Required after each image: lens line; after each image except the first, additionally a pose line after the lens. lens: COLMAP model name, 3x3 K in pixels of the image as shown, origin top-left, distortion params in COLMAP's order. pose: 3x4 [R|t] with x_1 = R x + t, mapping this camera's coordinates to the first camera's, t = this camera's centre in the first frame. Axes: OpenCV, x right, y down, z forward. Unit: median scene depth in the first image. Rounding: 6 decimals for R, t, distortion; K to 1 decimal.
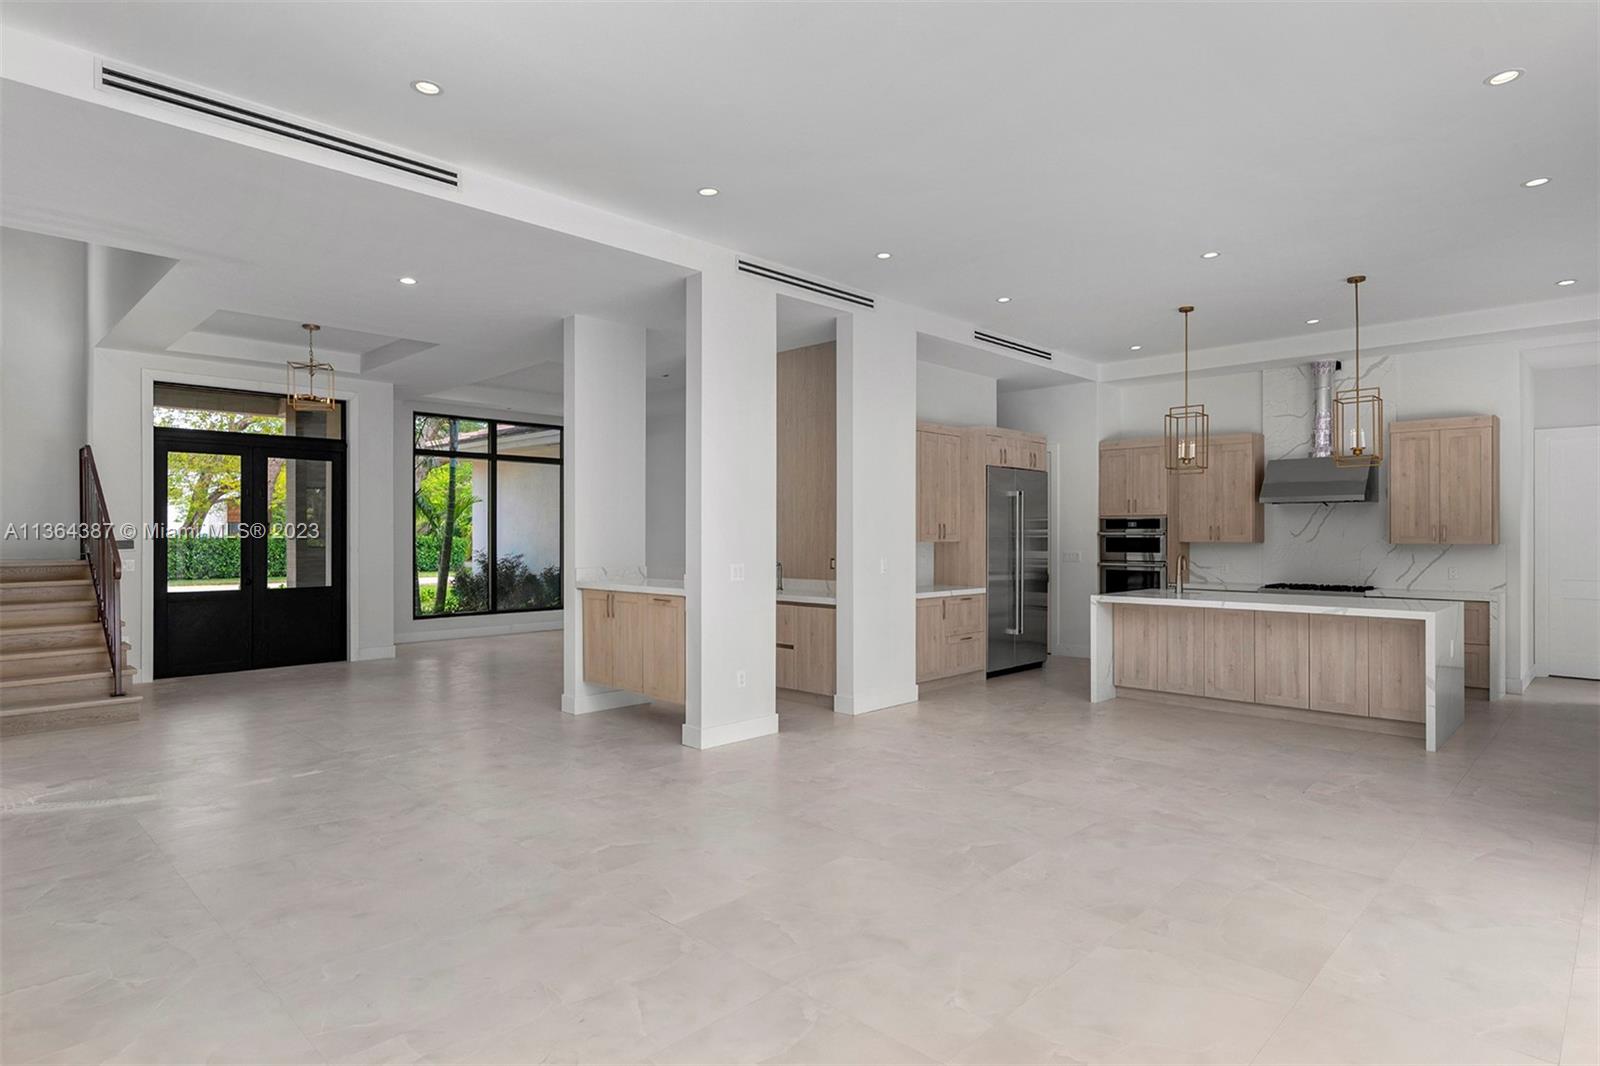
lens RADIAL K [[867.7, 0, 778.9], [0, 867.7, 533.0], [0, 0, 1]] dist [0.001404, 0.000133]
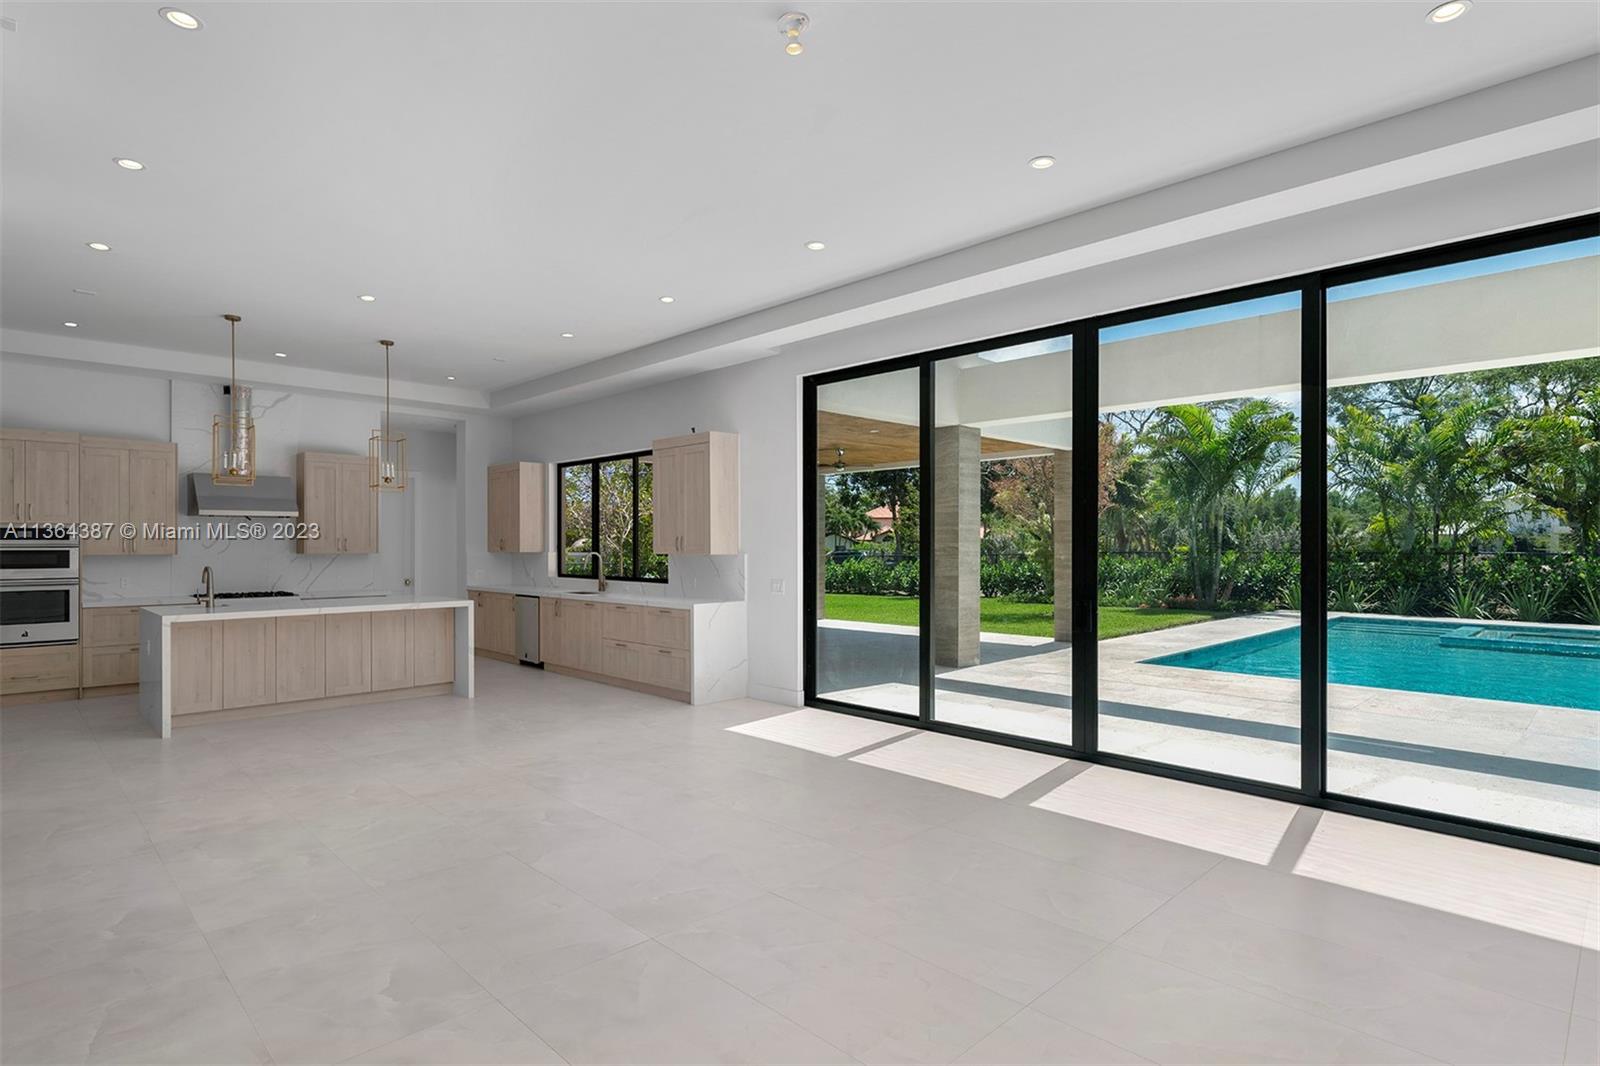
lens RADIAL K [[829.0, 0, 782.8], [0, 829.0, 545.8], [0, 0, 1]] dist [0.005251, 0.000583]
pose [[0.014806, -0.000578, 0.999890, -0.400580], [-0.000371, 1.000000, 0.000584, 0.000212], [-0.999890, -0.000379, 0.014806, 0.312163]]
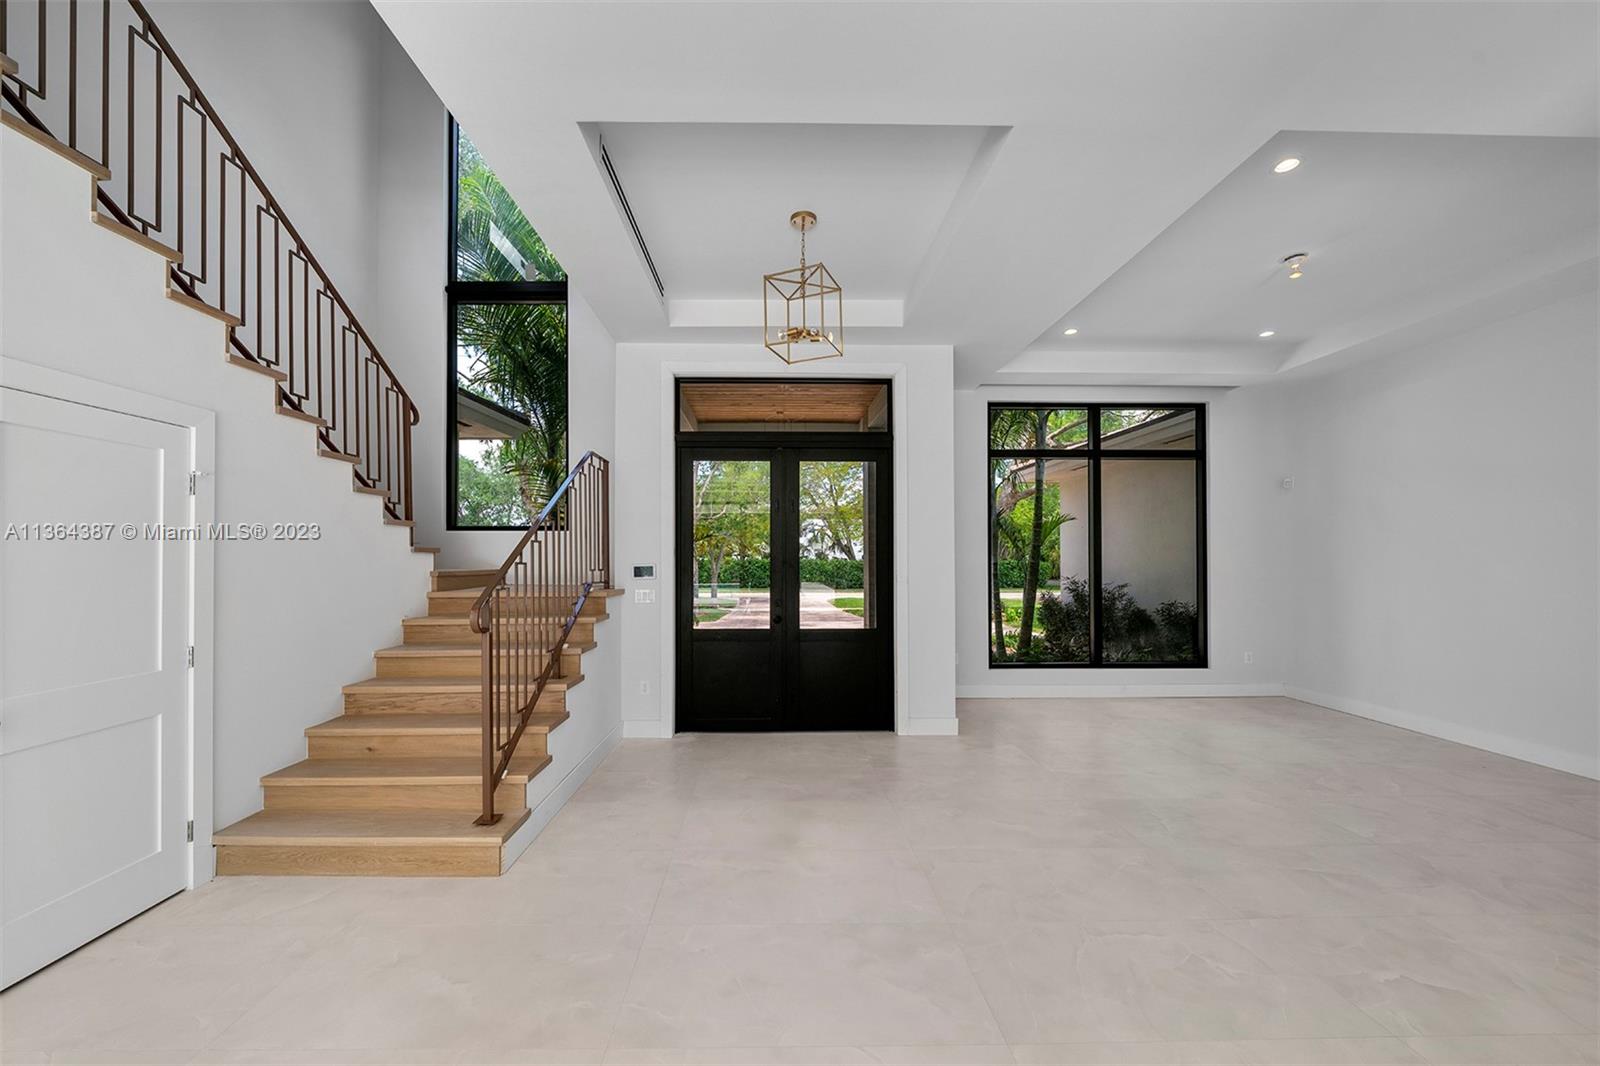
lens RADIAL K [[578.3, 0, 789.2], [0, 578.3, 555.9], [0, 0, 1]] dist [0.000544, 0.000002]
pose [[0.718649, -0.011718, -0.695274, -0.251425], [0.005085, 0.999920, -0.011596, 0.004739], [0.695354, 0.004798, 0.718651, 0.669398]]
